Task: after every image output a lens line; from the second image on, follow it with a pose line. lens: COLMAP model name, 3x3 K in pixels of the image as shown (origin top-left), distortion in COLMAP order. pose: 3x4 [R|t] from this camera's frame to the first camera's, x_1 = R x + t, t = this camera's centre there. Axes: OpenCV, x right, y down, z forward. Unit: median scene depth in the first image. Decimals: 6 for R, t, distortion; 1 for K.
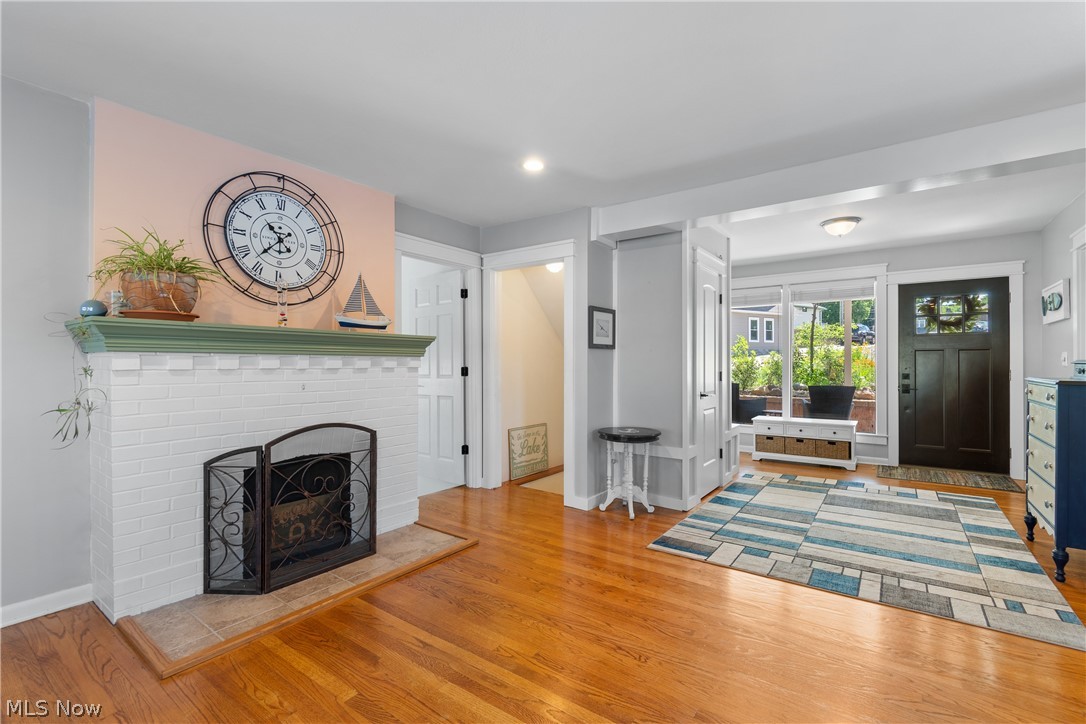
lens RADIAL K [[486.3, 0, 549.3], [0, 486.3, 361.0], [0, 0, 1]] dist [0.003083, -0.000195]
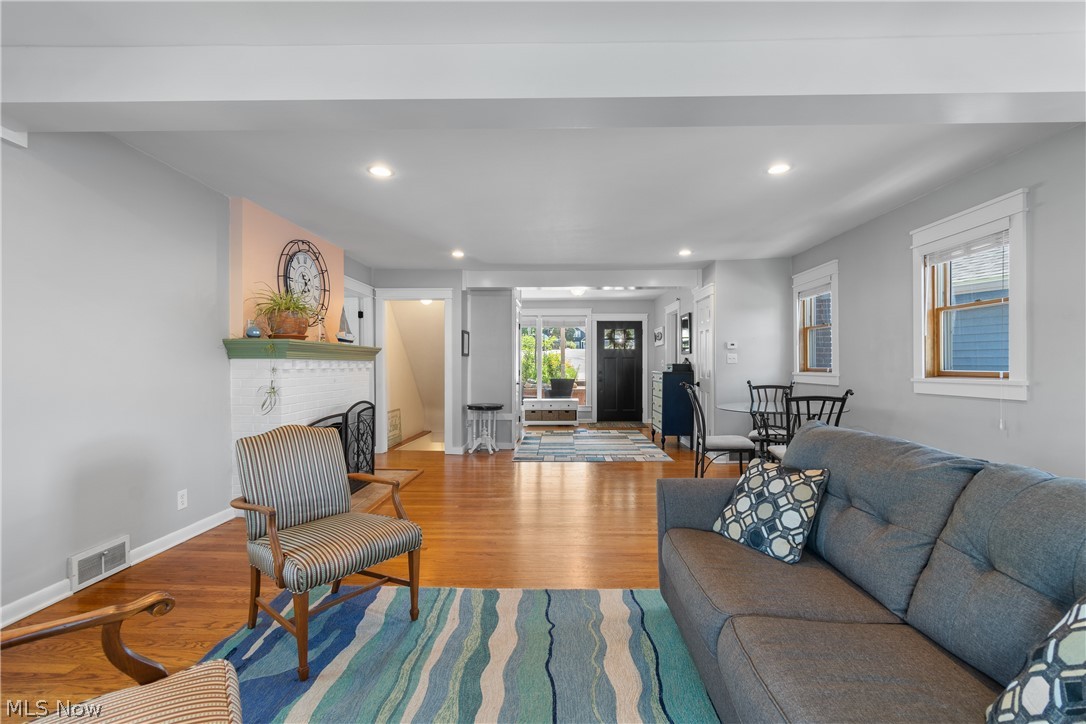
lens RADIAL K [[483.3, 0, 553.1], [0, 483.3, 360.5], [0, 0, 1]] dist [0.002005, -0.001112]
pose [[0.823926, 0.005301, 0.566672, -0.724261], [-0.002676, 0.999981, -0.005464, -0.003405], [-0.566691, 0.002986, 0.823925, -0.638302]]
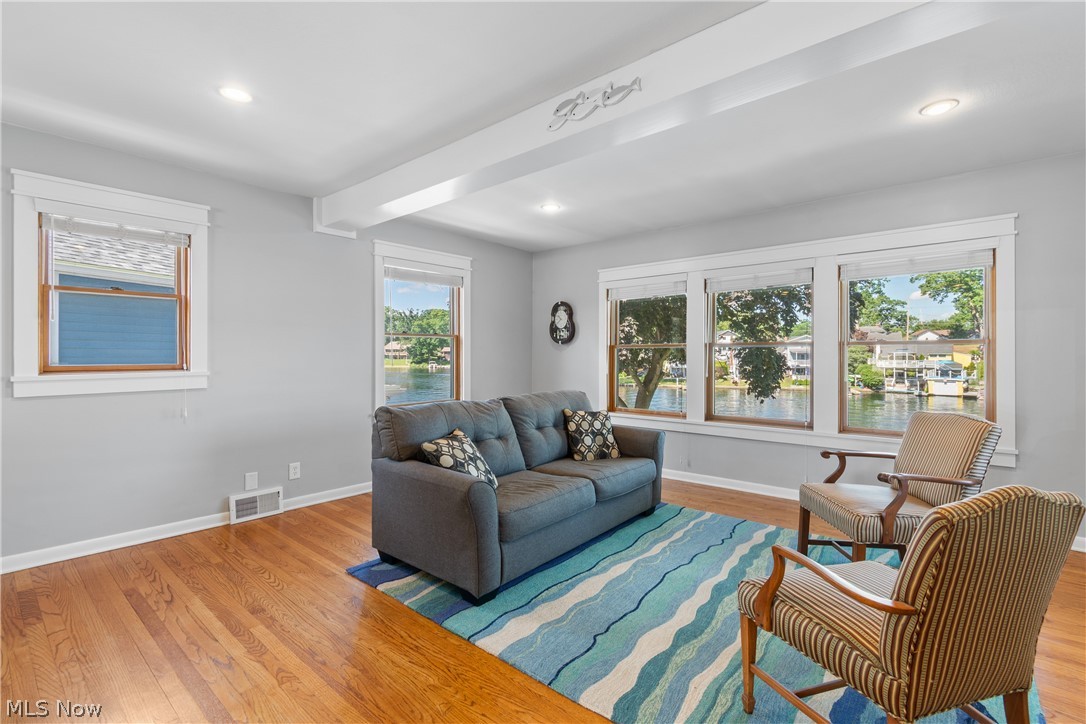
lens RADIAL K [[485.8, 0, 550.2], [0, 485.8, 354.2], [0, 0, 1]] dist [0.000842, -0.000010]
pose [[-0.996711, 0.002563, 0.080999, -0.322762], [0.002263, 0.999990, -0.003795, -0.003692], [-0.081008, -0.003600, -0.996707, 0.588795]]
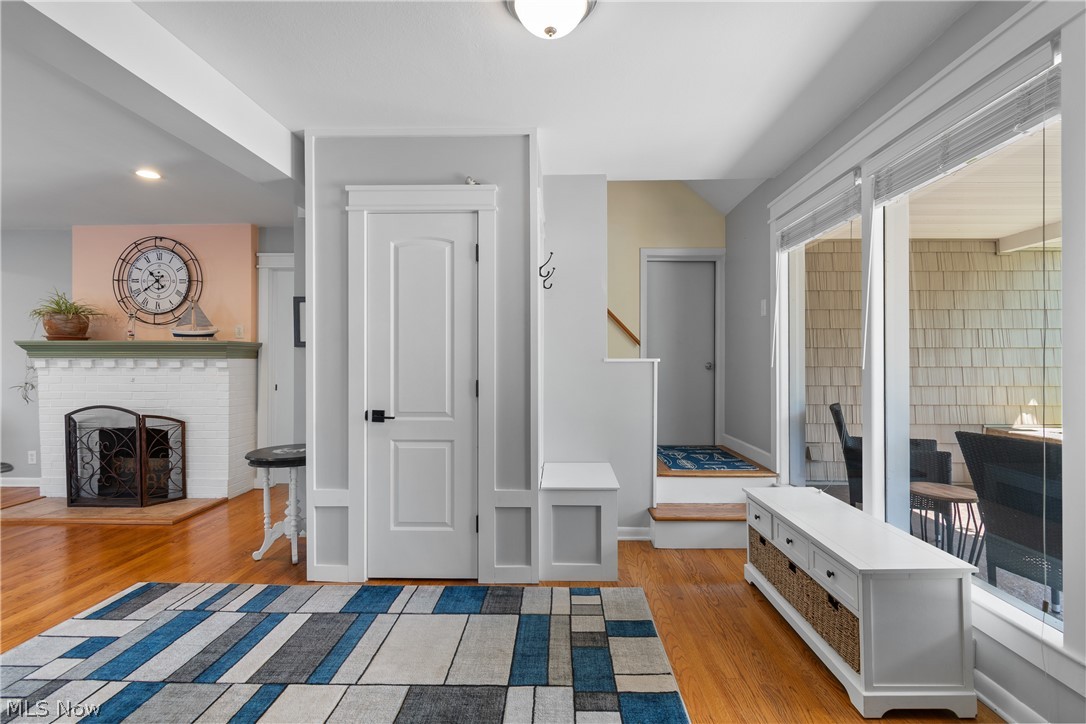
lens RADIAL K [[489.6, 0, 551.1], [0, 489.6, 361.9], [0, 0, 1]] dist [0.008482, -0.004830]
pose [[0.554848, 0.001296, -0.831951, 1.275058], [0.002682, 0.999991, 0.003347, -0.002925], [0.831947, -0.004088, 0.554839, 1.095544]]
